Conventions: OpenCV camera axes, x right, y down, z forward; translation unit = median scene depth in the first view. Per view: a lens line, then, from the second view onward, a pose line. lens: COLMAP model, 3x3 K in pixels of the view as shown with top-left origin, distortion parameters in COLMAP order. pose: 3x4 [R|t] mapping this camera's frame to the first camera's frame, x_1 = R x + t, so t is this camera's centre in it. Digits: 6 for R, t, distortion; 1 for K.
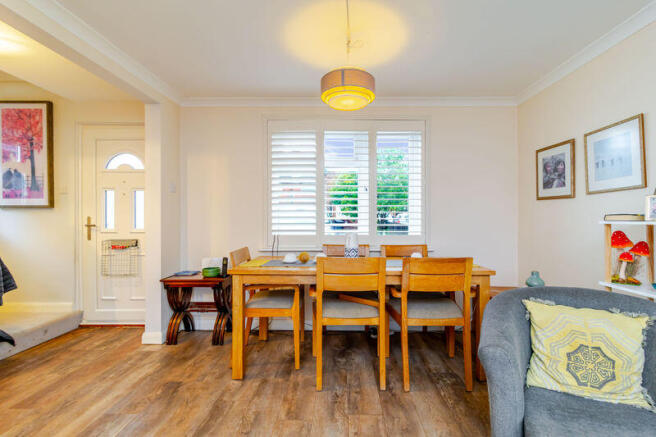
lens RADIAL K [[307.8, 0, 343.0], [0, 307.8, 217.5], [0, 0, 1]] dist [0.001271, 0.000439]
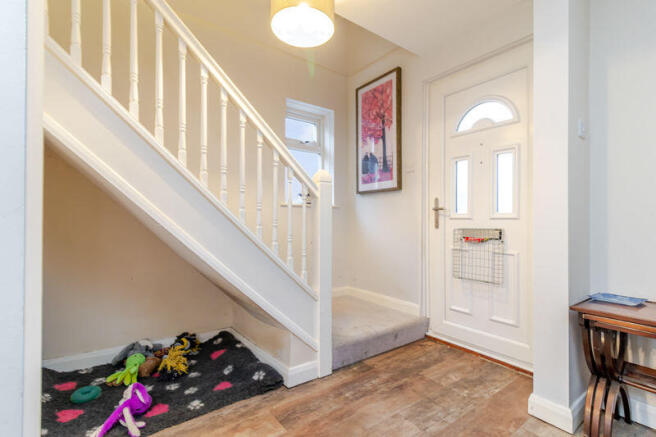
lens RADIAL K [[309.8, 0, 327.7], [0, 309.8, 223.6], [0, 0, 1]] dist [-0.000284, -0.000098]
pose [[0.582467, 0.006847, -0.812826, -0.359016], [-0.004359, 0.999976, 0.005299, 0.059216], [0.812843, 0.000457, 0.582483, 0.332650]]
